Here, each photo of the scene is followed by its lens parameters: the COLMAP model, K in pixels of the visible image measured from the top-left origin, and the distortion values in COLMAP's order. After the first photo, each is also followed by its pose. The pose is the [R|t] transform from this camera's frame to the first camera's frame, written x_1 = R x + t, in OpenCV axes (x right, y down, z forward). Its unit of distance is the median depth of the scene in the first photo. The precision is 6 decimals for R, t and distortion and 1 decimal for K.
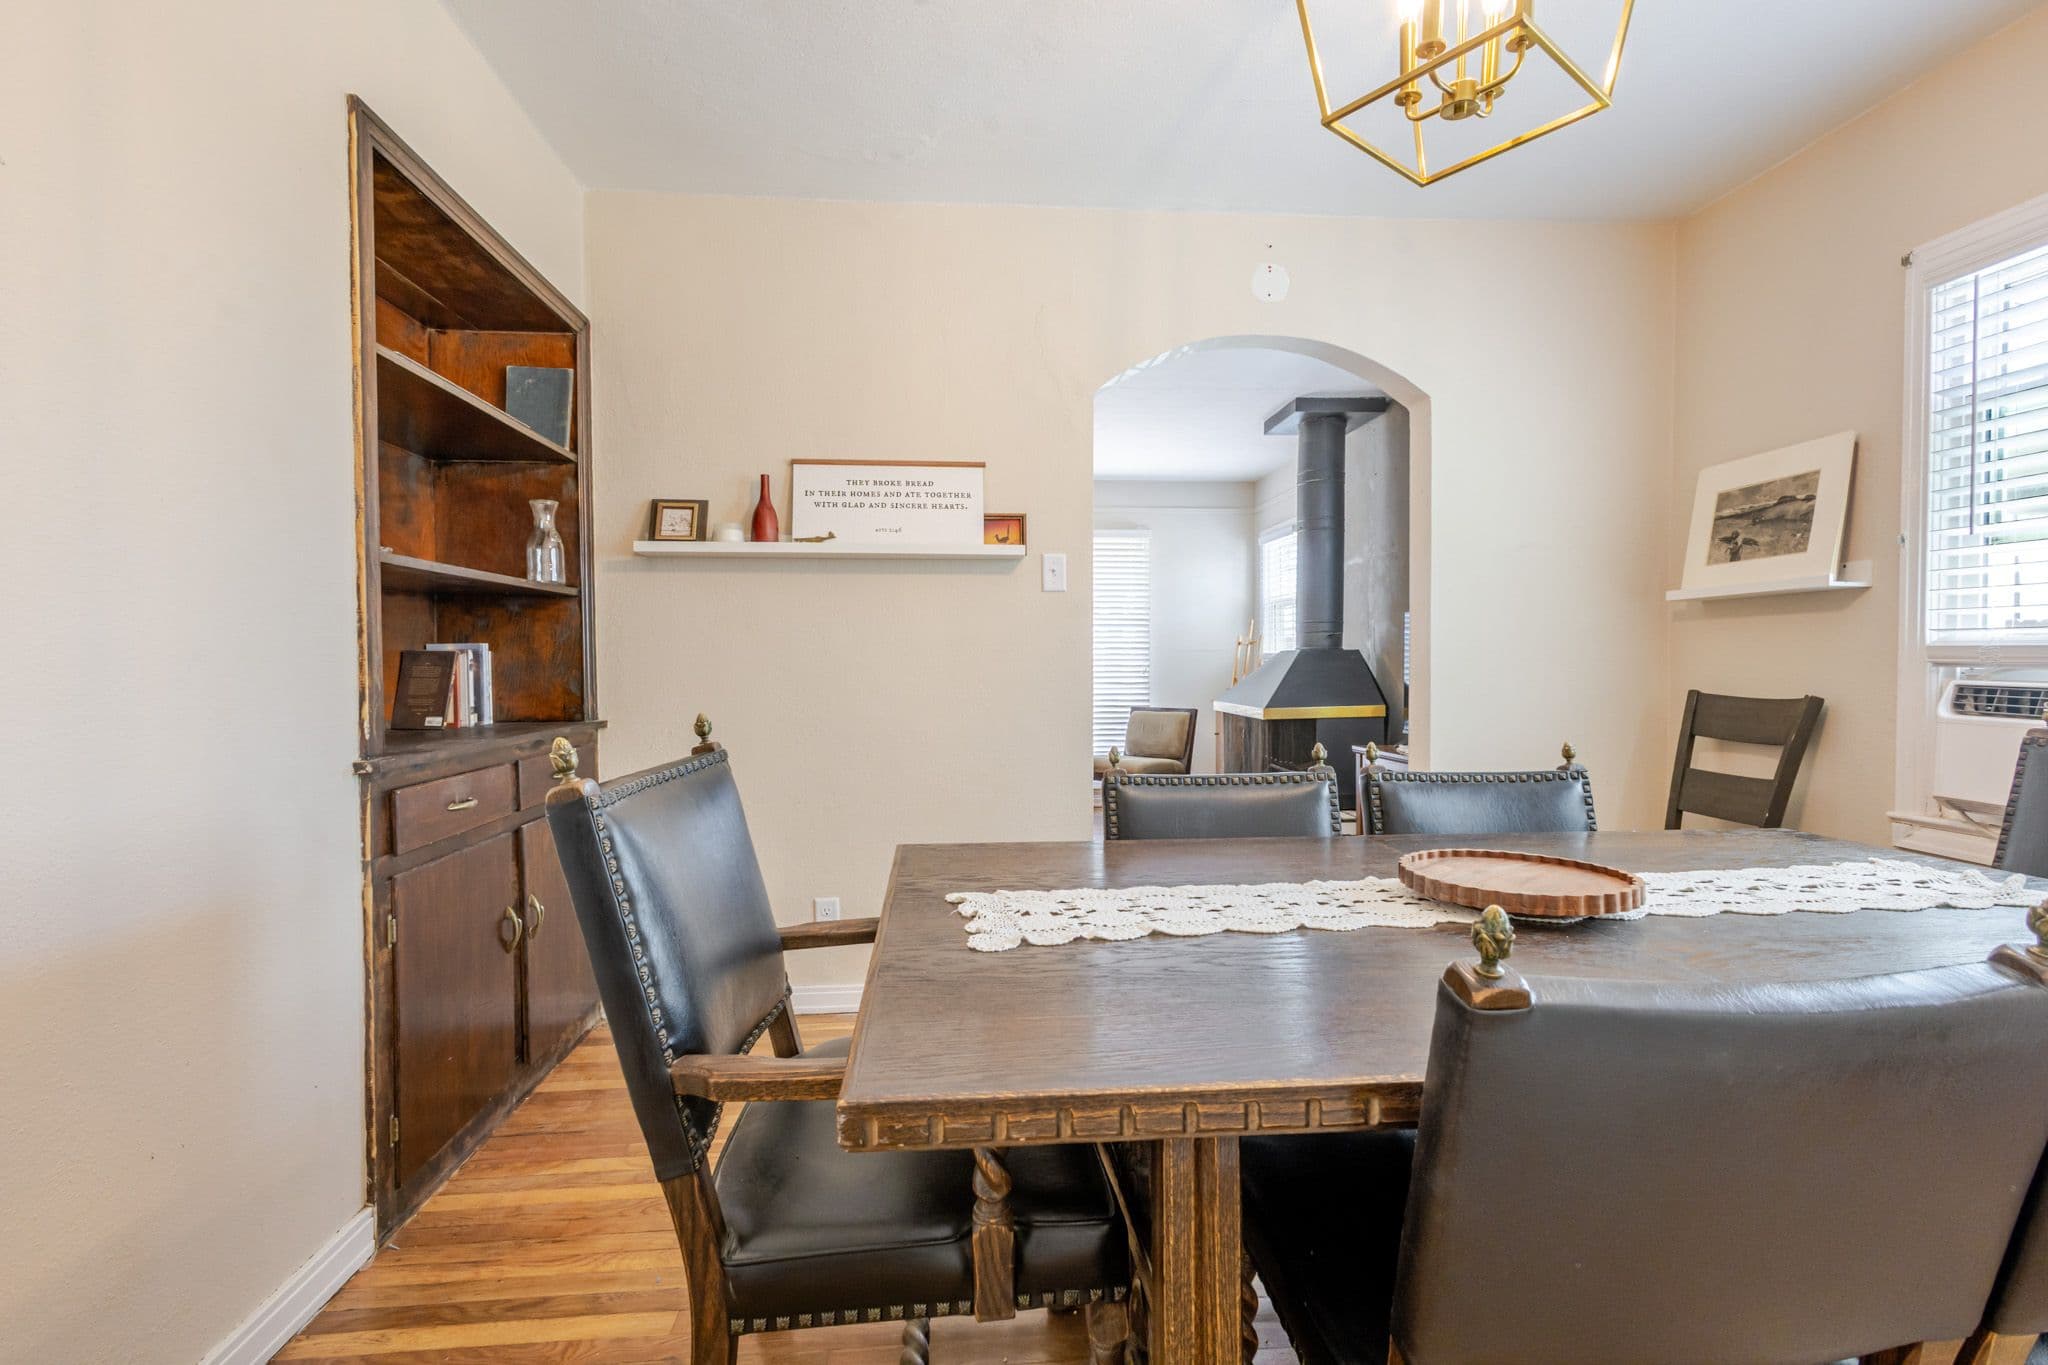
lens RADIAL K [[940.5, 0, 1033.6], [0, 940.5, 685.5], [0, 0, 1]] dist [0.011438, -0.002974]
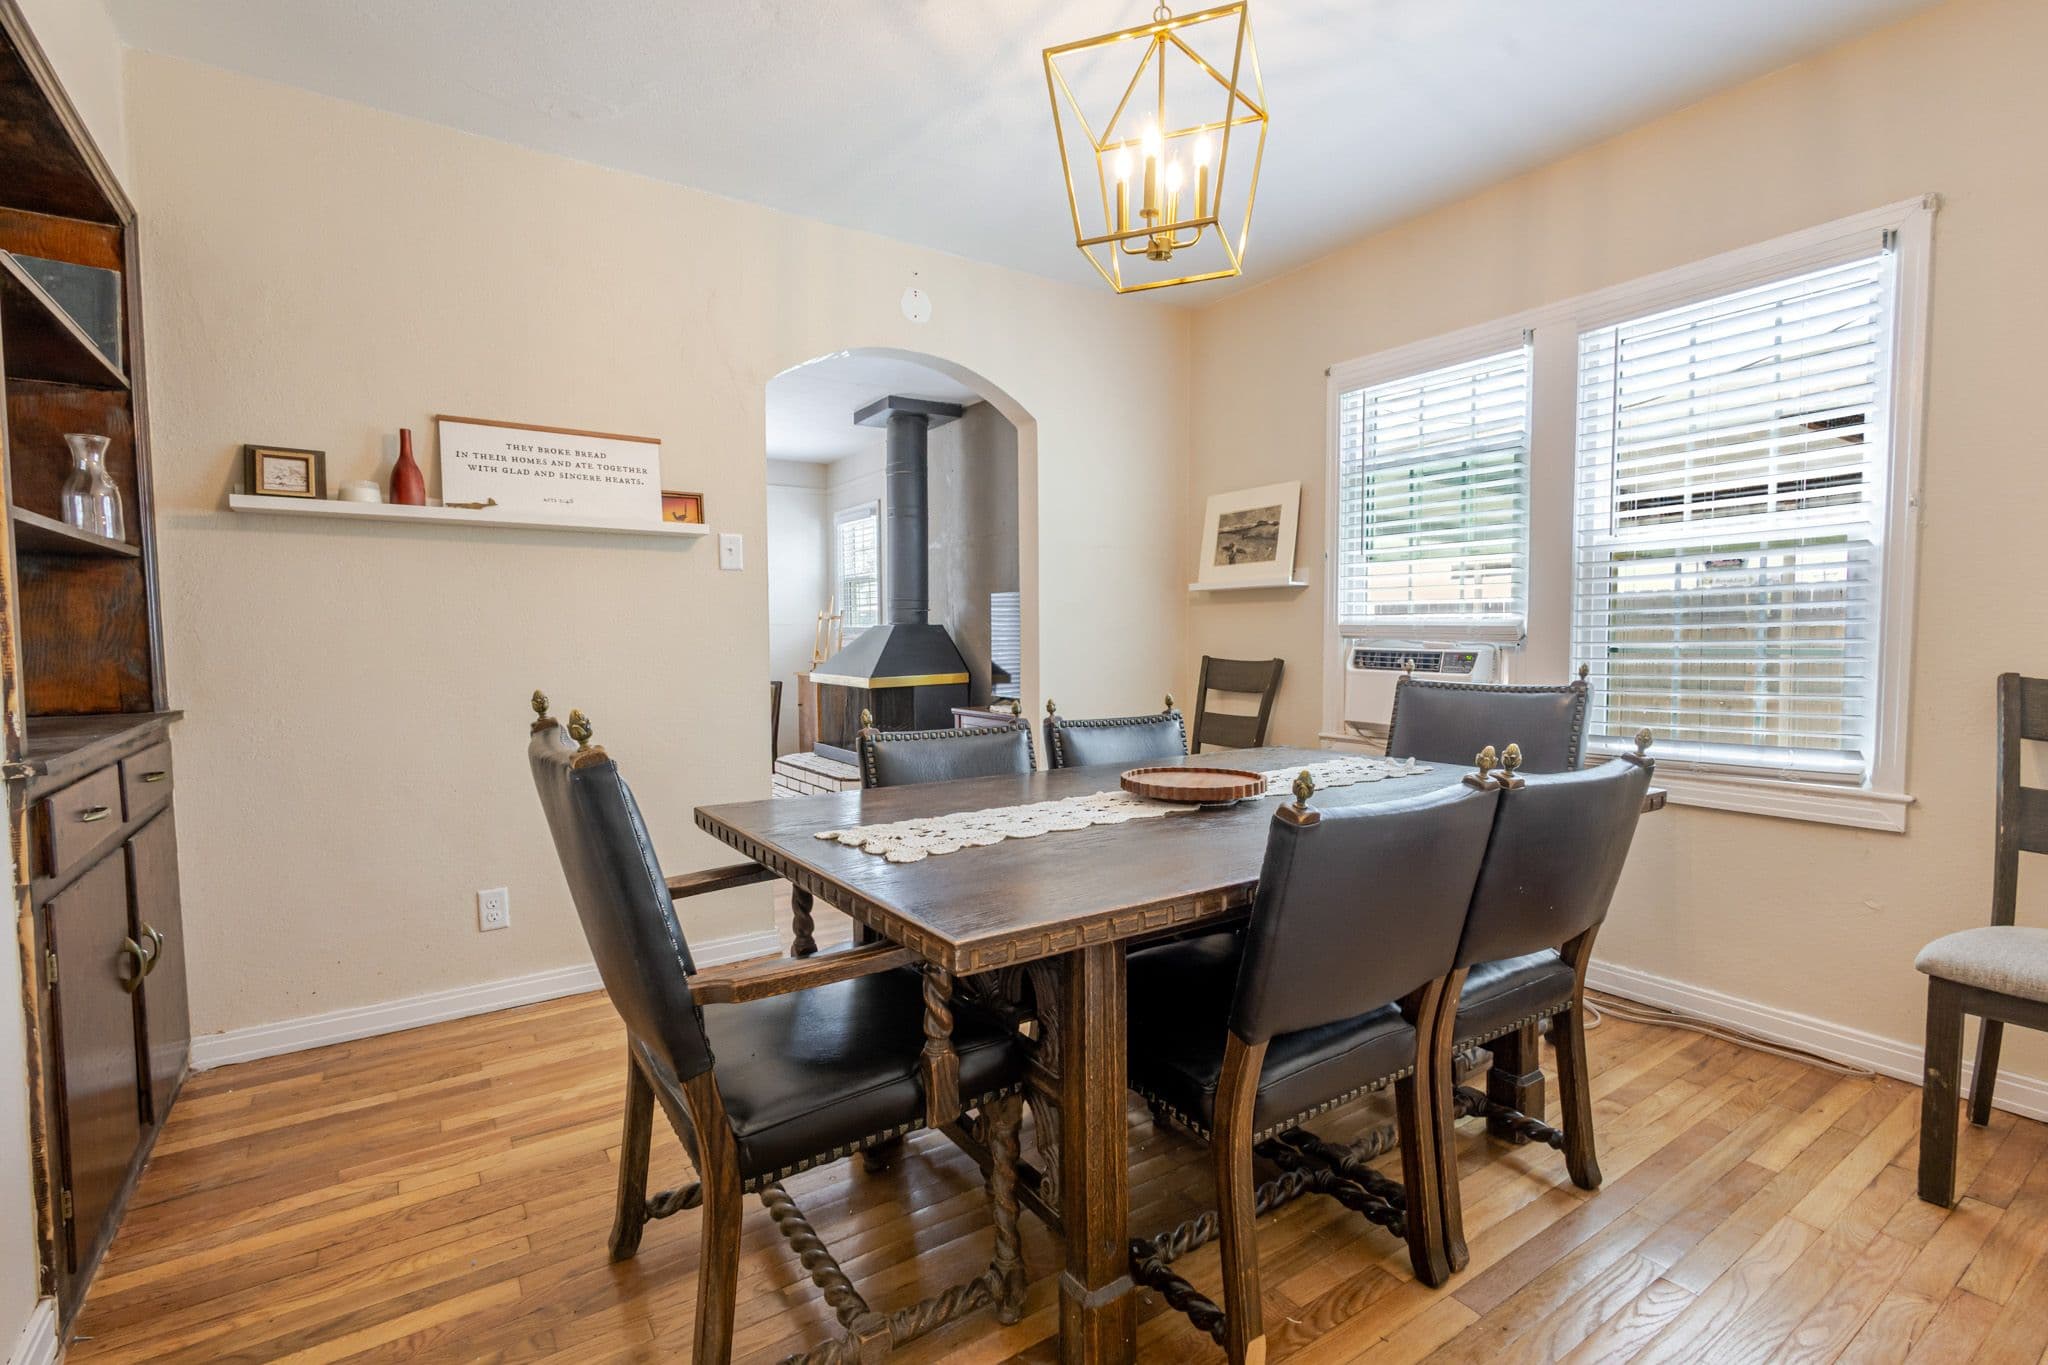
lens RADIAL K [[940.5, 0, 1034.6], [0, 940.5, 687.6], [0, 0, 1]] dist [0.011438, -0.002974]
pose [[0.870291, -0.030000, 0.491623, -0.222037], [0.014622, 0.999277, 0.035095, -0.000711], [-0.492321, -0.023355, 0.870101, -0.088383]]
